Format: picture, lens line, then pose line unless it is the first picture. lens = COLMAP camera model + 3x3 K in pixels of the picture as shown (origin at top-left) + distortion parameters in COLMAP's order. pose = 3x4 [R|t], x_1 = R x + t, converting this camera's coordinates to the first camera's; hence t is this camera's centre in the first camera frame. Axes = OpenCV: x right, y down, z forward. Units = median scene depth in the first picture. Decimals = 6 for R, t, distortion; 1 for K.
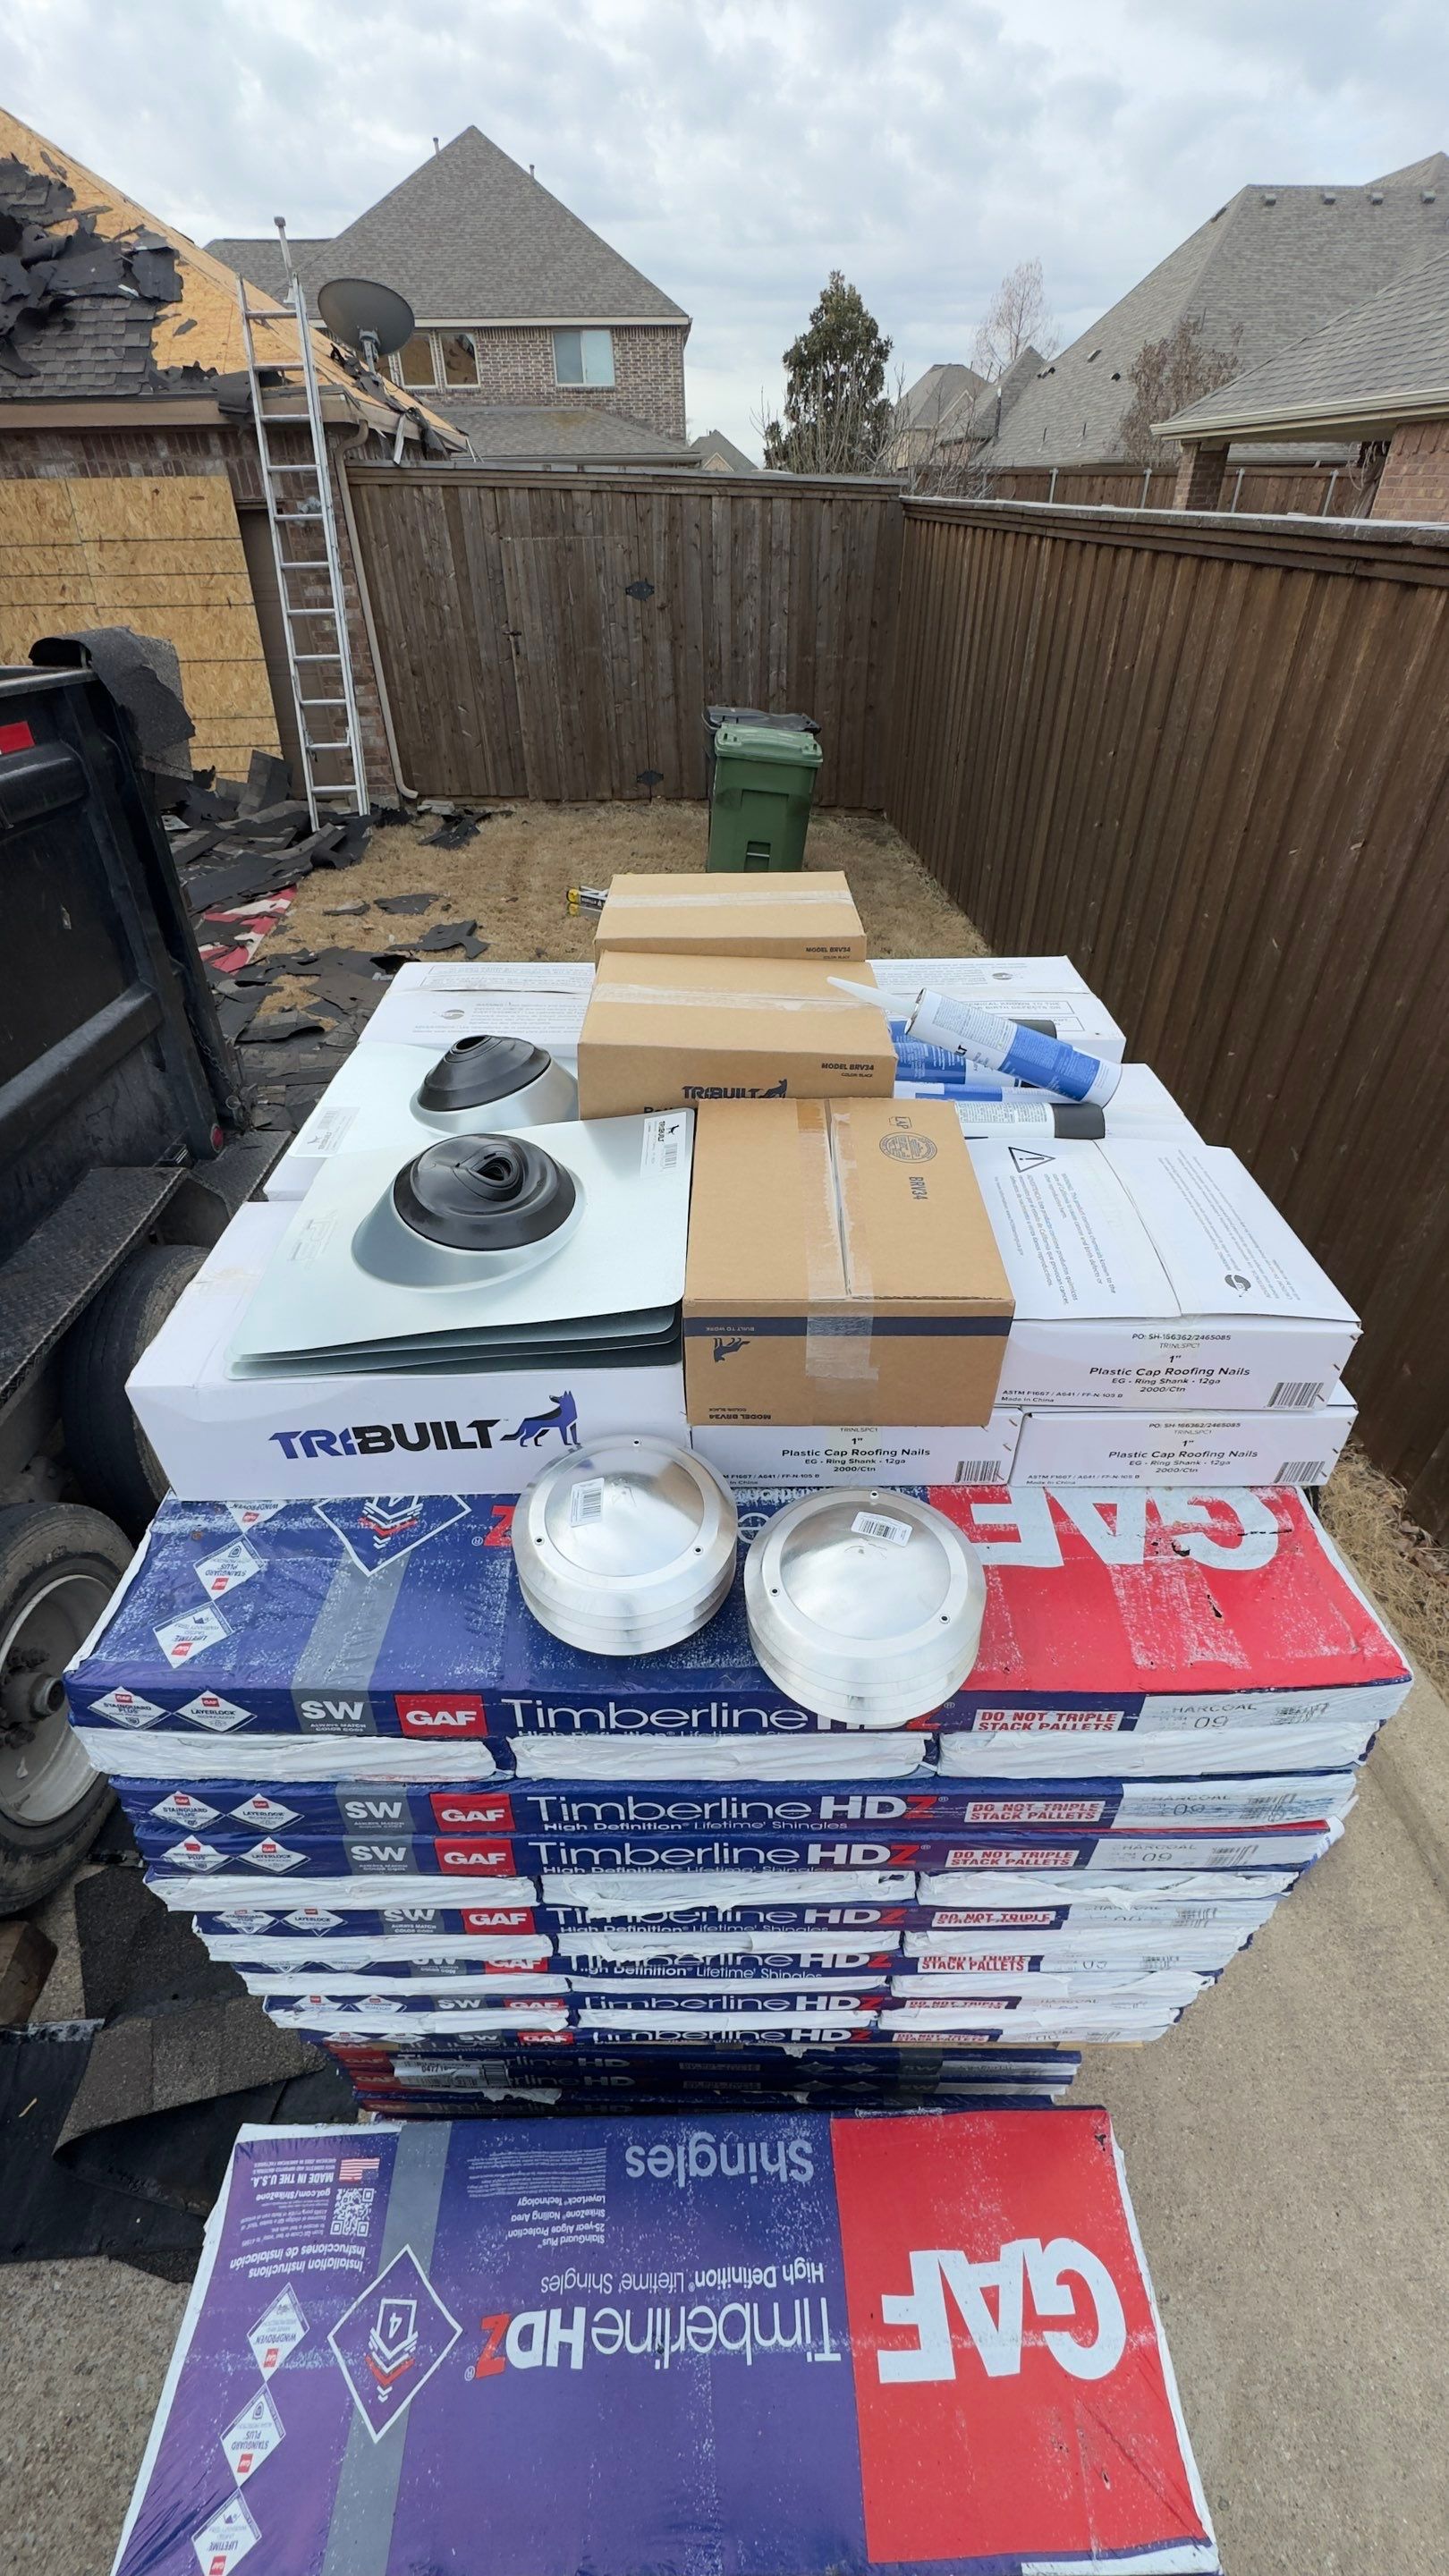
lens RADIAL K [[1030.9, 0, 732.2], [0, 1030.9, 1287.3], [0, 0, 1]] dist [-0.003715, 0.000061]
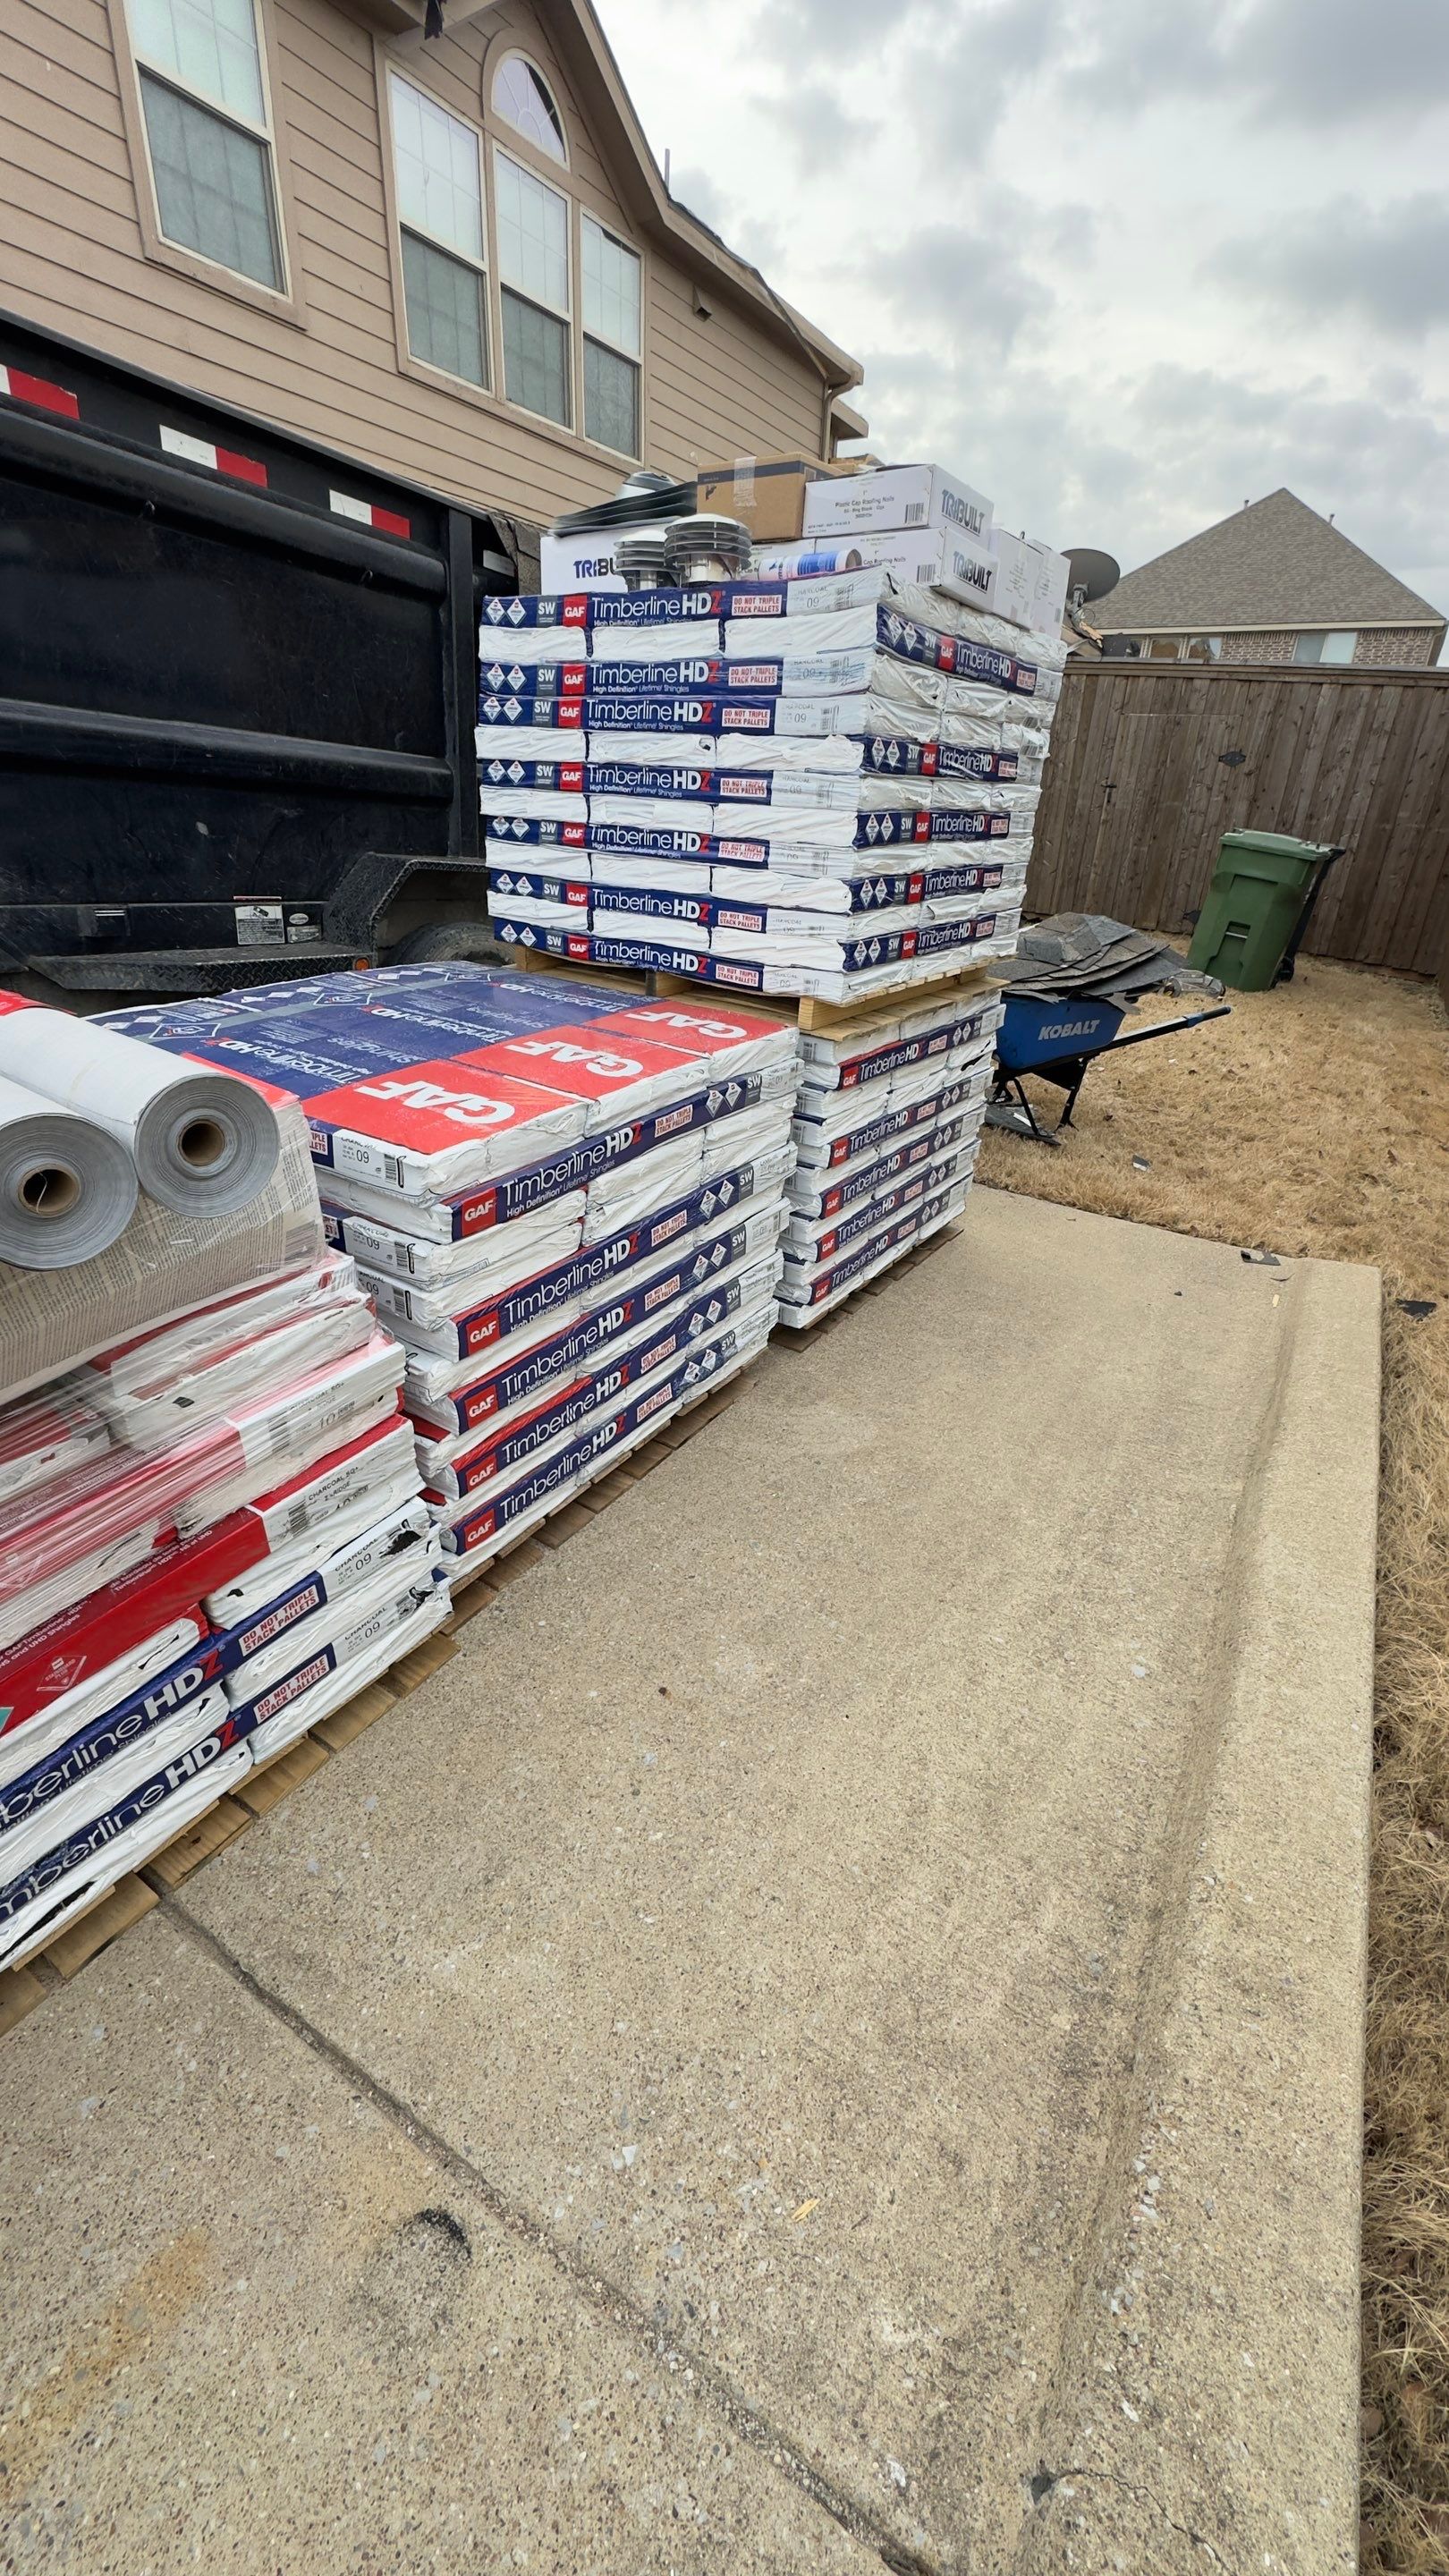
lens RADIAL K [[1030.9, 0, 721.7], [0, 1030.9, 1286.7], [0, 0, 1]] dist [-0.003715, 0.000061]
pose [[0.820799, 0.287114, -0.493816, 0.182353], [-0.385226, 0.916551, -0.107406, 0.209829], [0.421770, 0.278389, 0.862908, -0.068284]]
